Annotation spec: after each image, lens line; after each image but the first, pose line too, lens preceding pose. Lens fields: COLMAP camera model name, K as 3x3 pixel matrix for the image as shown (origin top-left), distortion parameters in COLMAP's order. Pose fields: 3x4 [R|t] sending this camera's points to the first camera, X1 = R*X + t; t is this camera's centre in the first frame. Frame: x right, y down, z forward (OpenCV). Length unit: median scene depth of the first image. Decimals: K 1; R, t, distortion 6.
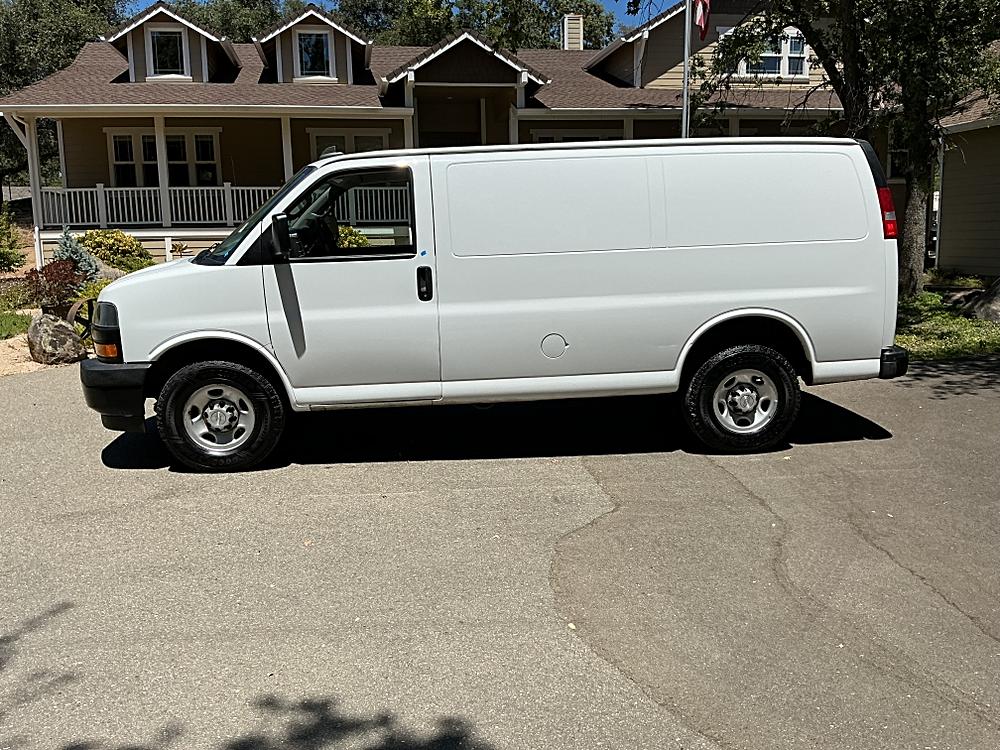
lens RADIAL K [[851.3, 0, 500.0], [0, 851.3, 375.0], [0, 0, 1]] dist [0.066996, -0.140260]
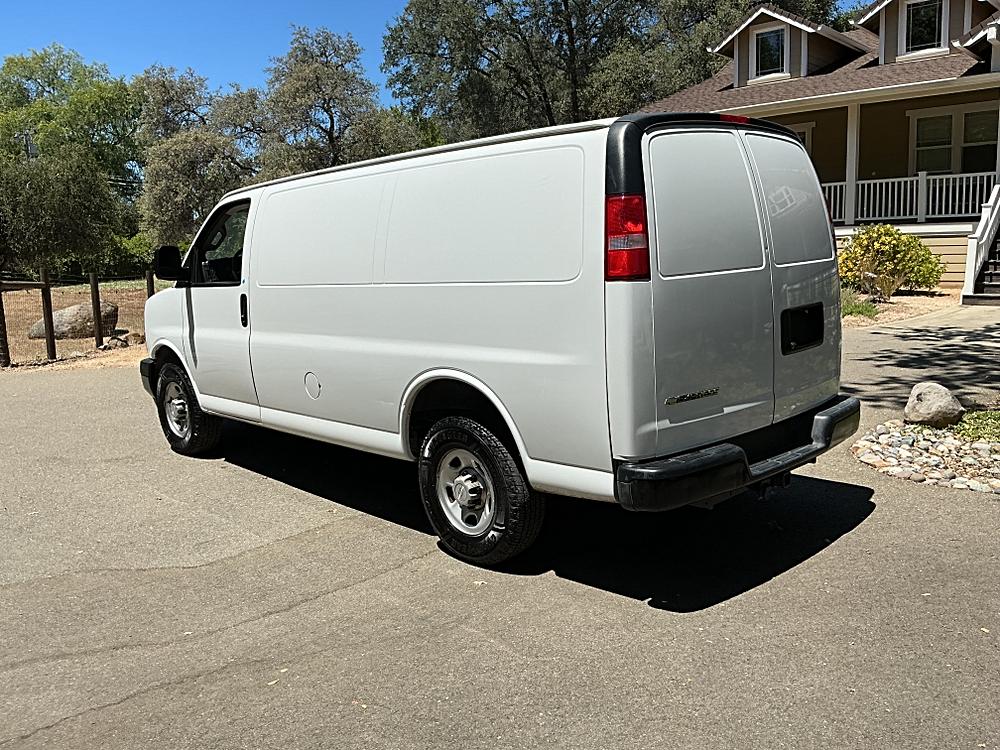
lens RADIAL K [[862.4, 0, 499.7], [0, 862.4, 353.5], [0, 0, 1]] dist [0.015755, 0.008866]
pose [[0.628725, 0.098809, -0.771325, 0.240468], [-0.109768, 0.993240, 0.037762, -0.033392], [0.769842, 0.060925, 0.635320, 0.147522]]
